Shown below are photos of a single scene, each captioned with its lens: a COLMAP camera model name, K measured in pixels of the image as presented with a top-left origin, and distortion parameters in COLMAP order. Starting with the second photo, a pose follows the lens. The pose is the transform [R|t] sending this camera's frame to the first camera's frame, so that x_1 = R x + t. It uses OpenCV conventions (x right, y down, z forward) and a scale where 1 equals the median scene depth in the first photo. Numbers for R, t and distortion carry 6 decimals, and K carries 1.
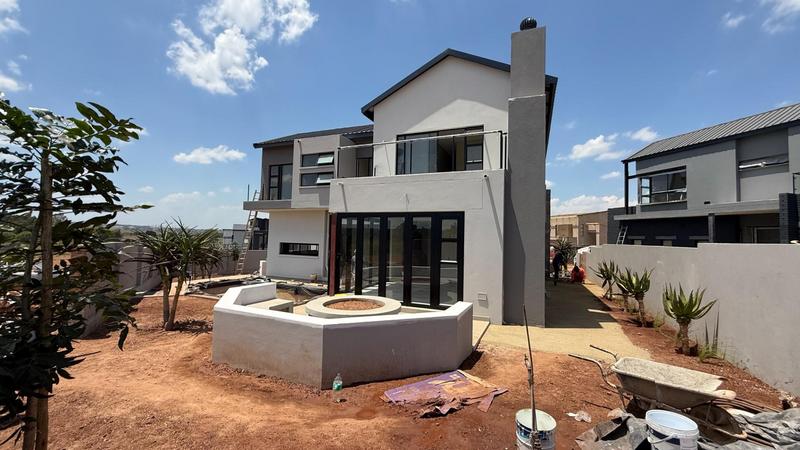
lens RADIAL K [[317.2, 0, 399.0], [0, 317.2, 224.4], [0, 0, 1]] dist [-0.003247, 0.000711]
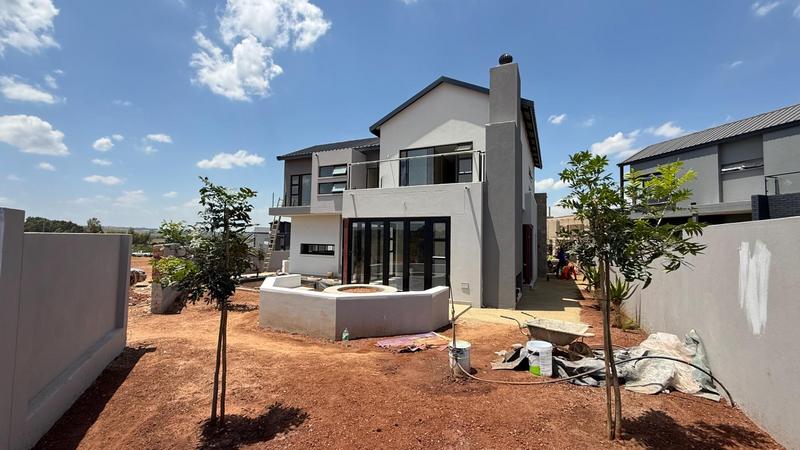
lens RADIAL K [[317.2, 0, 400.6], [0, 317.2, 226.8], [0, 0, 1]] dist [-0.003247, 0.000711]
pose [[0.999007, -0.009082, -0.043618, 0.040980], [0.009241, 0.999951, 0.003452, -0.004096], [0.043585, -0.003852, 0.999042, -0.147521]]
